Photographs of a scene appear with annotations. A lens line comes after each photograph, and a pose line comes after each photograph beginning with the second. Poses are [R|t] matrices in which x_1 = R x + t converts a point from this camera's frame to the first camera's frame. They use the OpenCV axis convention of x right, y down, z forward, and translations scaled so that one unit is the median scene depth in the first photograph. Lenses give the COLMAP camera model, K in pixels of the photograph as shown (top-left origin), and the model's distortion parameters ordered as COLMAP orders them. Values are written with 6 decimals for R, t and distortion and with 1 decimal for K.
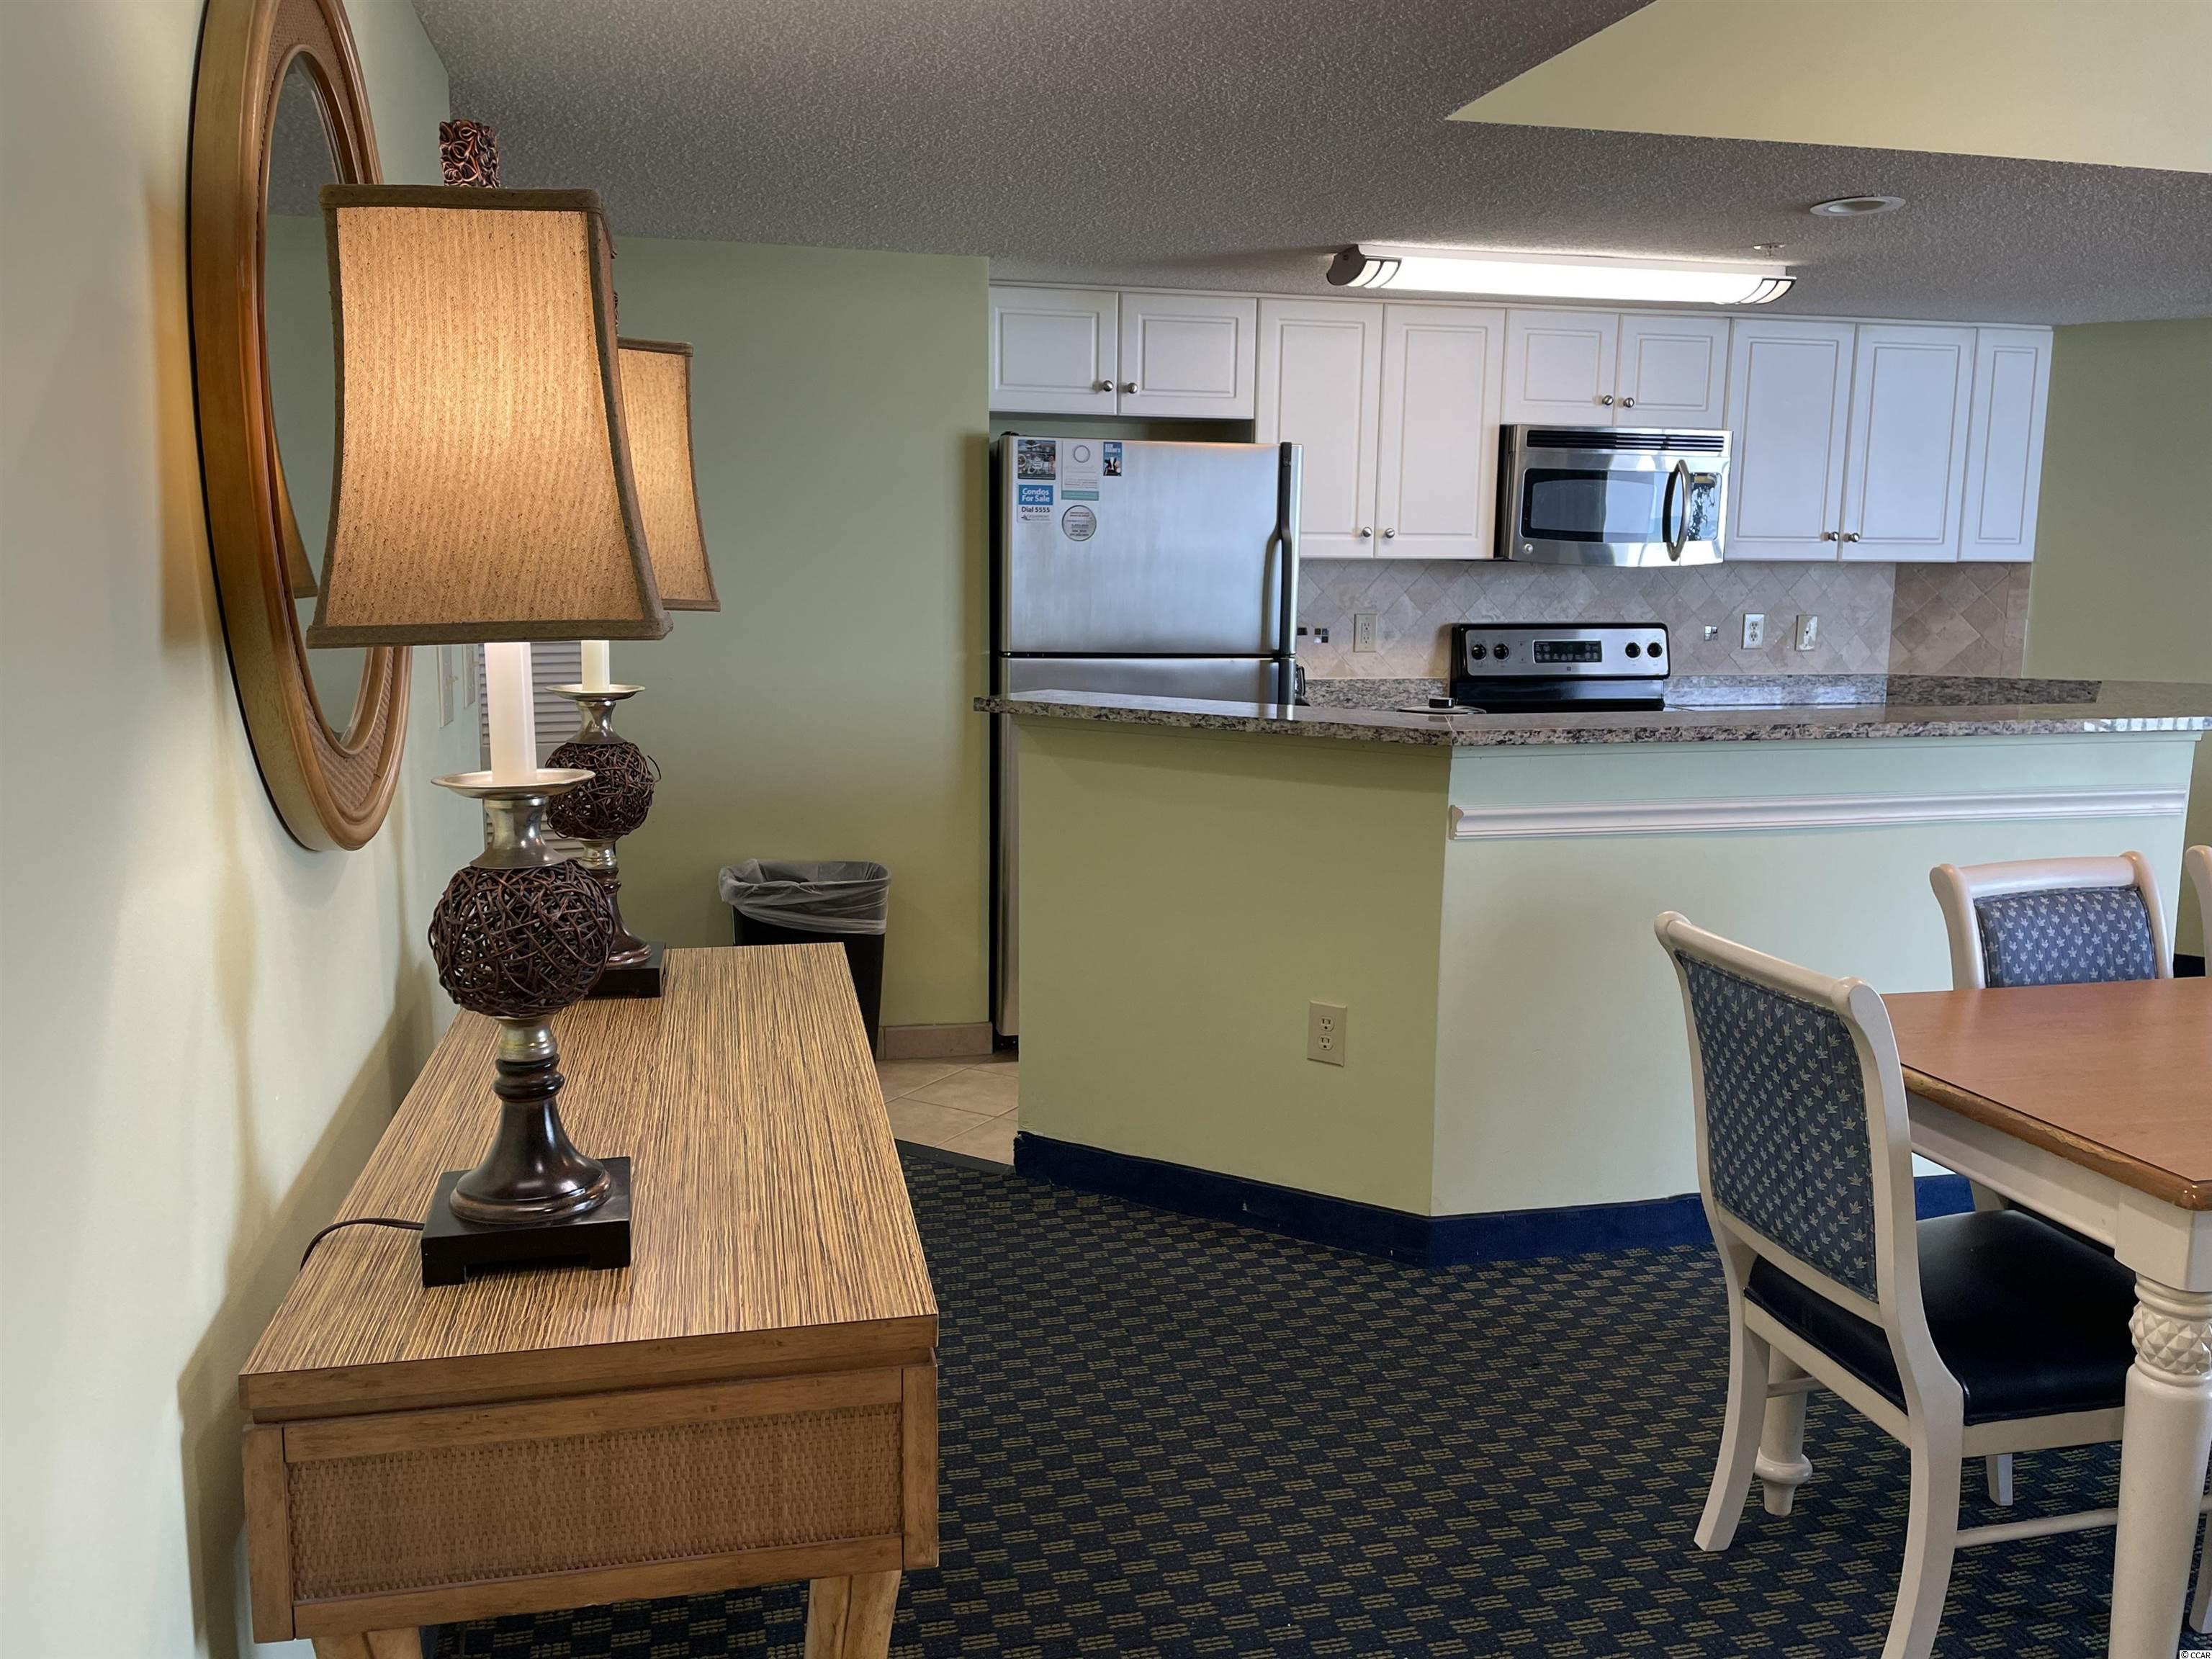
lens RADIAL K [[1765.2, 0, 1100.4], [0, 1765.2, 826.4], [0, 0, 1]] dist [0.044543, -0.071483]
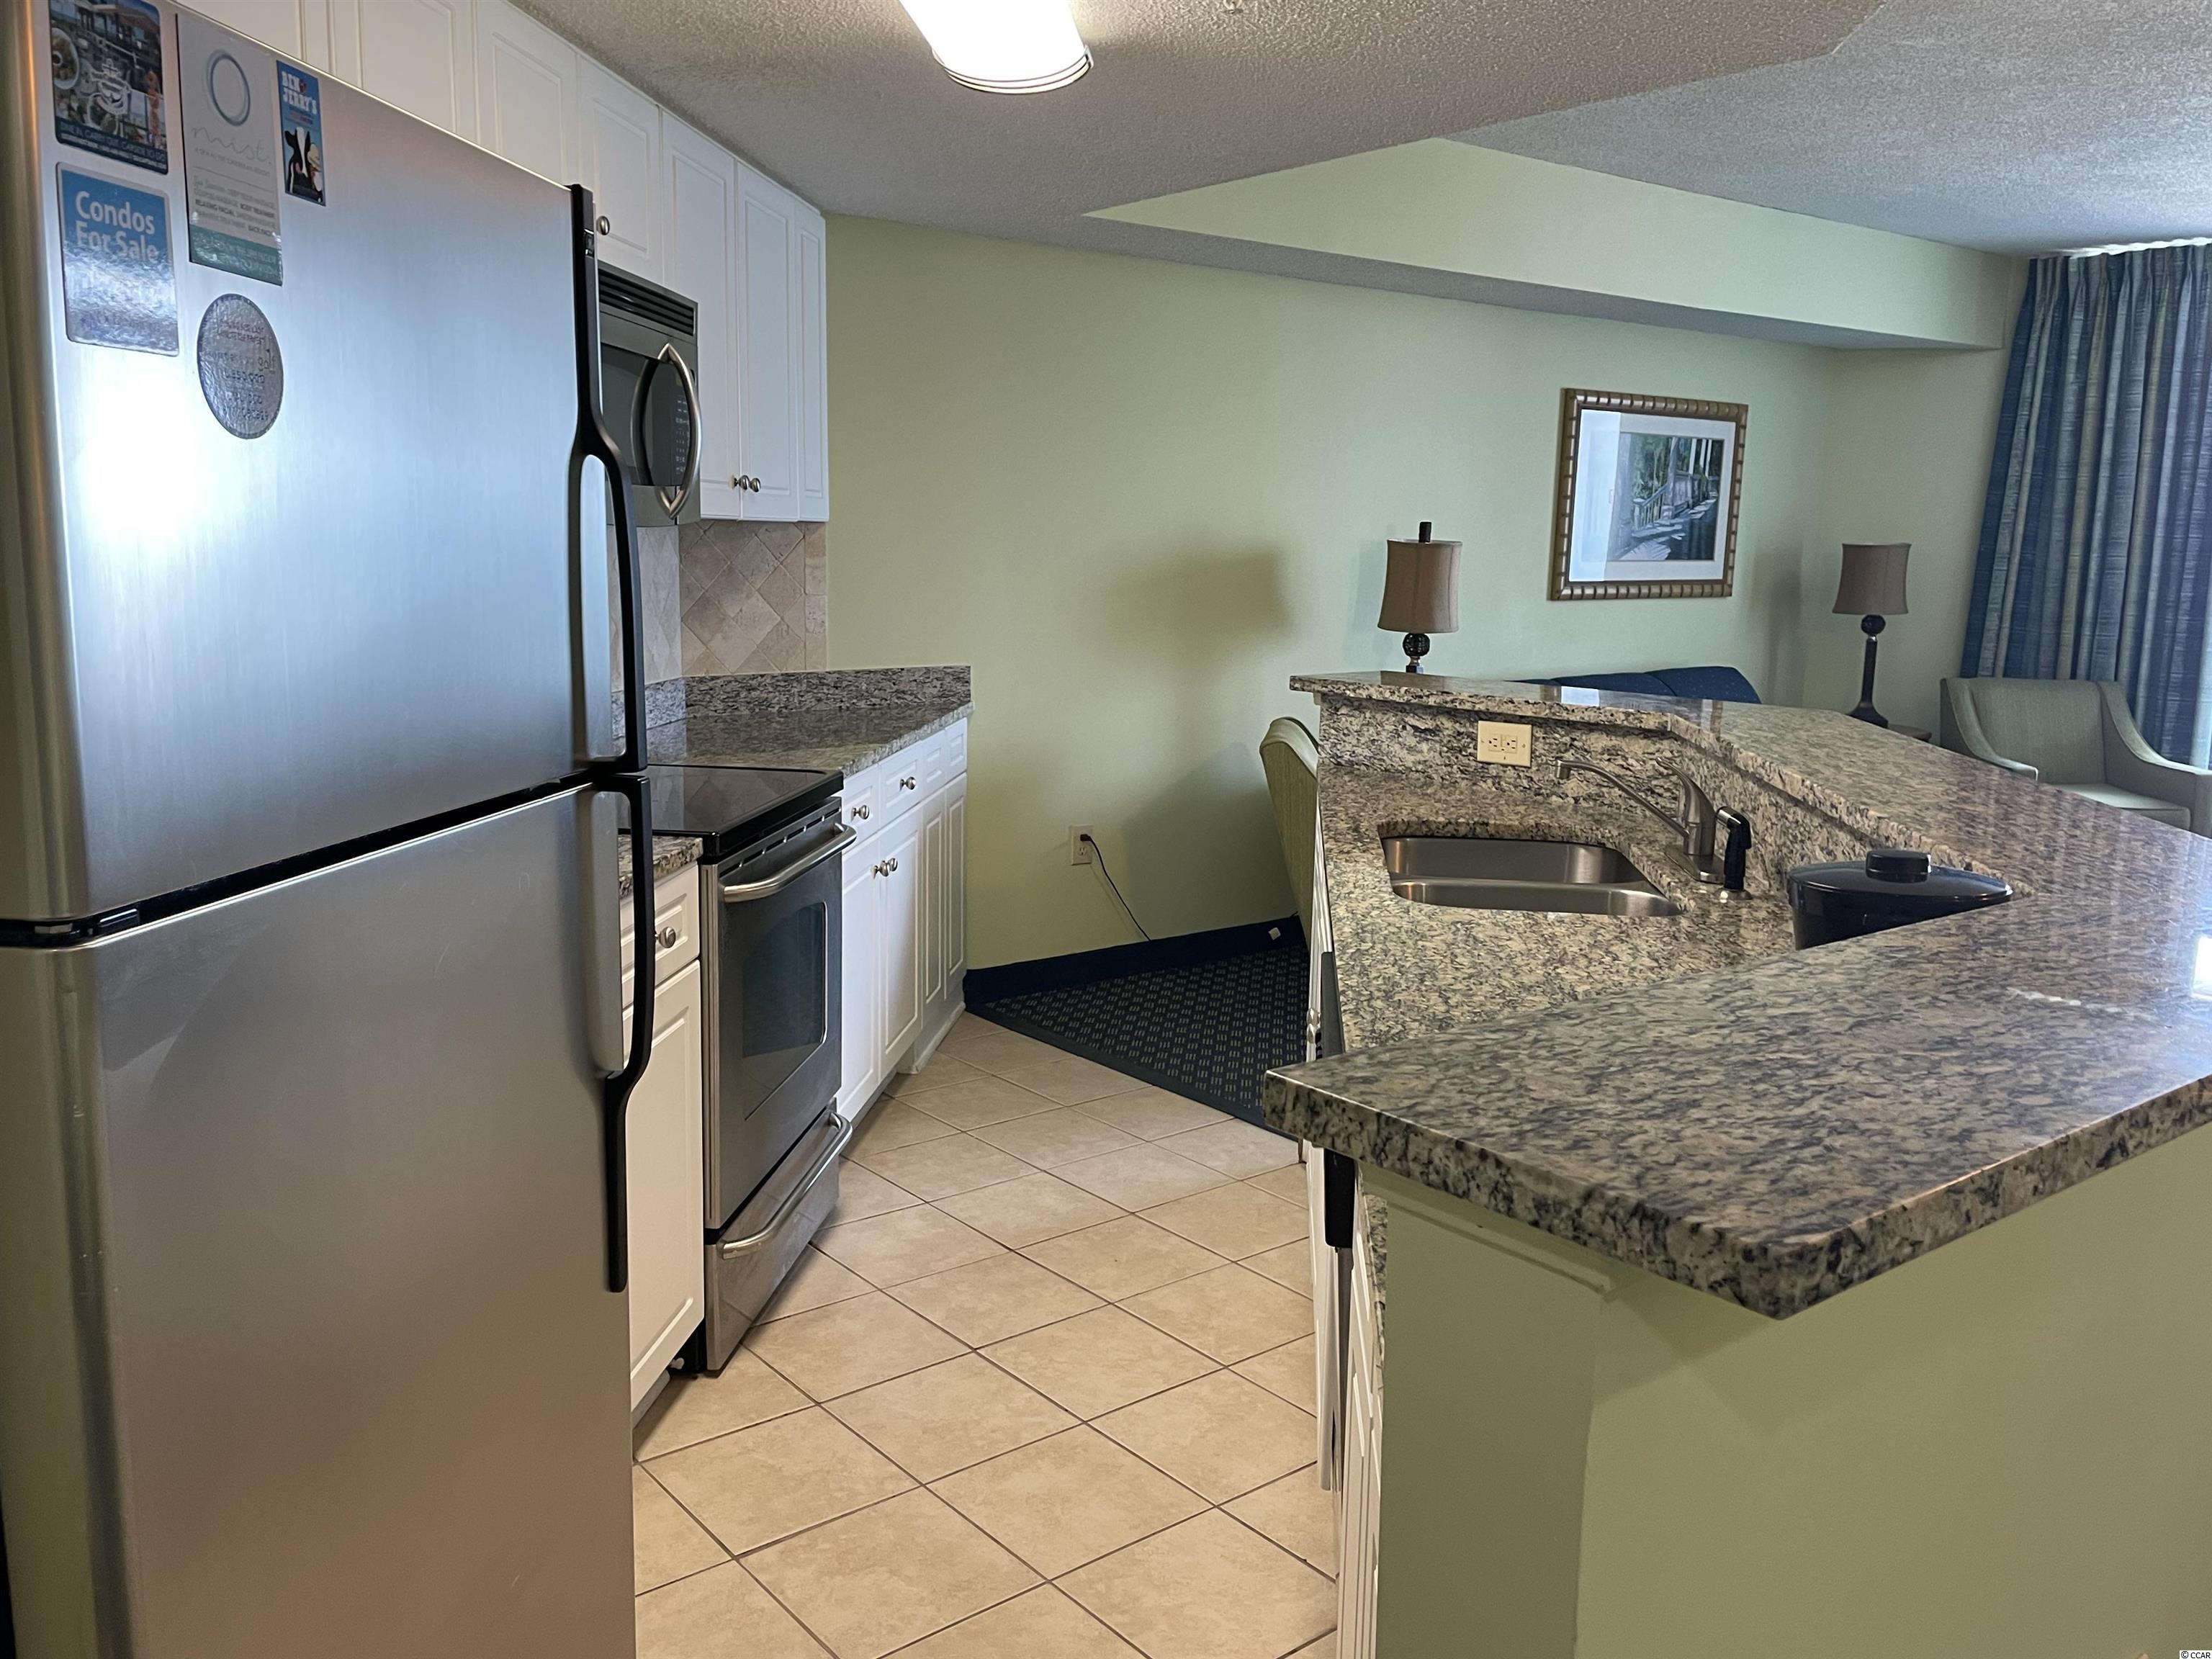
lens RADIAL K [[1765.2, 0, 1093.8], [0, 1765.2, 831.6], [0, 0, 1]] dist [0.044543, -0.071483]
pose [[0.317664, -0.162251, 0.934218, -2.125665], [0.127298, 0.983629, 0.127547, -1.185680], [-0.939619, 0.078407, 0.333118, 7.749695]]
